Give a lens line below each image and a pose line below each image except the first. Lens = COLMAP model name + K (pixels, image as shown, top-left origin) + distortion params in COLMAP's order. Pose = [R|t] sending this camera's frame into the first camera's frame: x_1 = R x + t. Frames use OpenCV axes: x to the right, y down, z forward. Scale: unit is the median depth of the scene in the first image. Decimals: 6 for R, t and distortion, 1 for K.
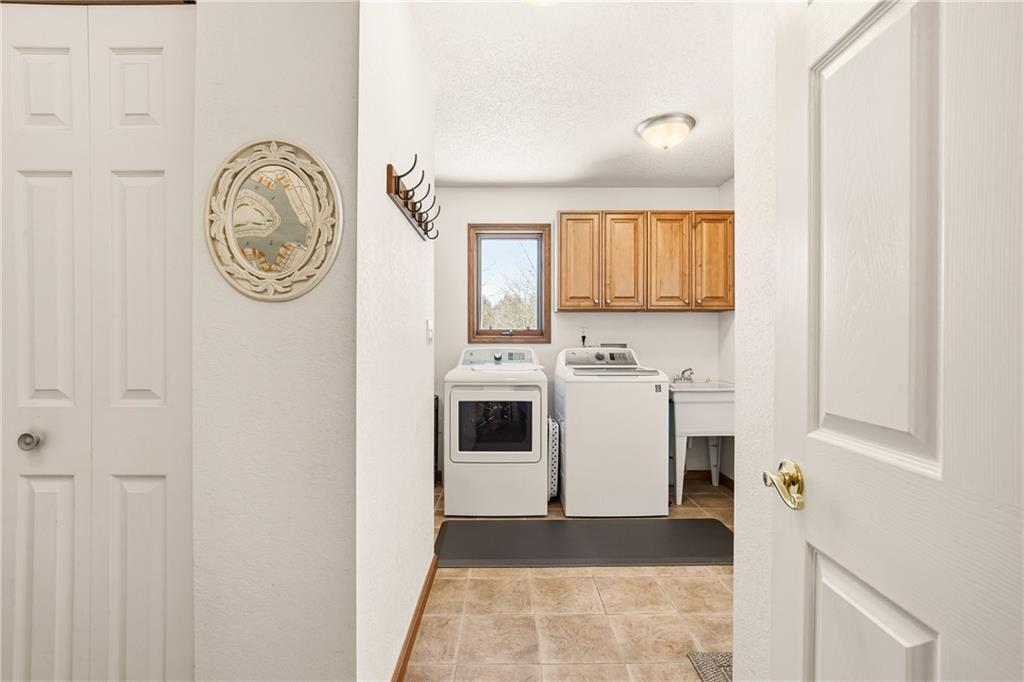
lens RADIAL K [[469.0, 0, 510.3], [0, 469.0, 342.6], [0, 0, 1]] dist [-0.017358, 0.003144]
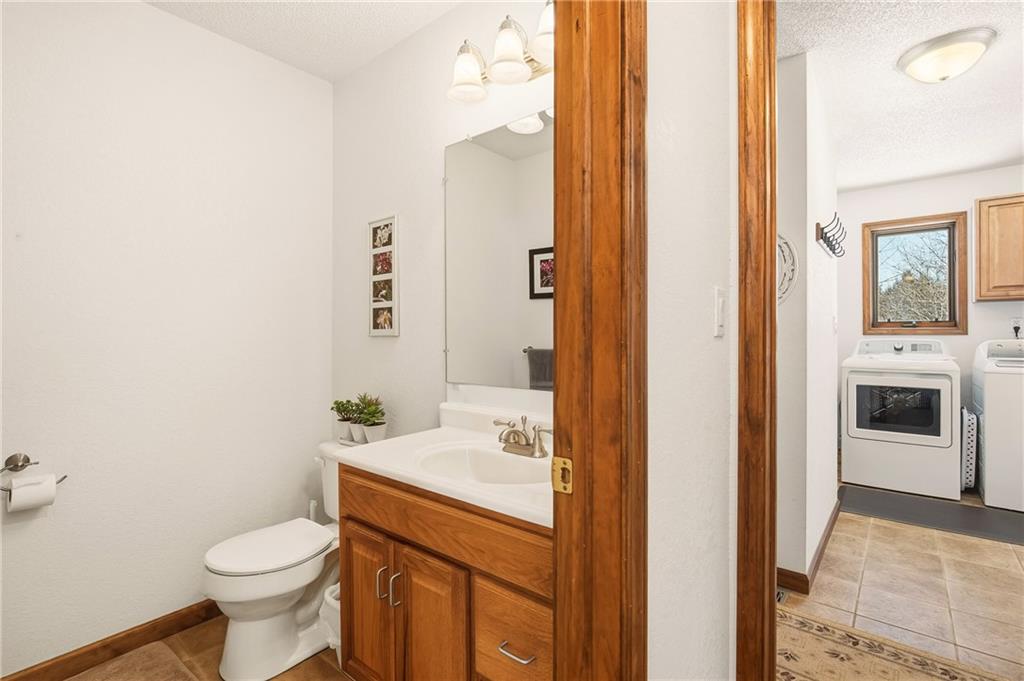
lens RADIAL K [[469.0, 0, 513.8], [0, 469.0, 337.4], [0, 0, 1]] dist [-0.017358, 0.003144]
pose [[0.758041, -0.001409, -0.652205, -0.001503], [0.003159, 0.999994, 0.001510, 0.003223], [0.652199, -0.003205, 0.758041, -0.363475]]
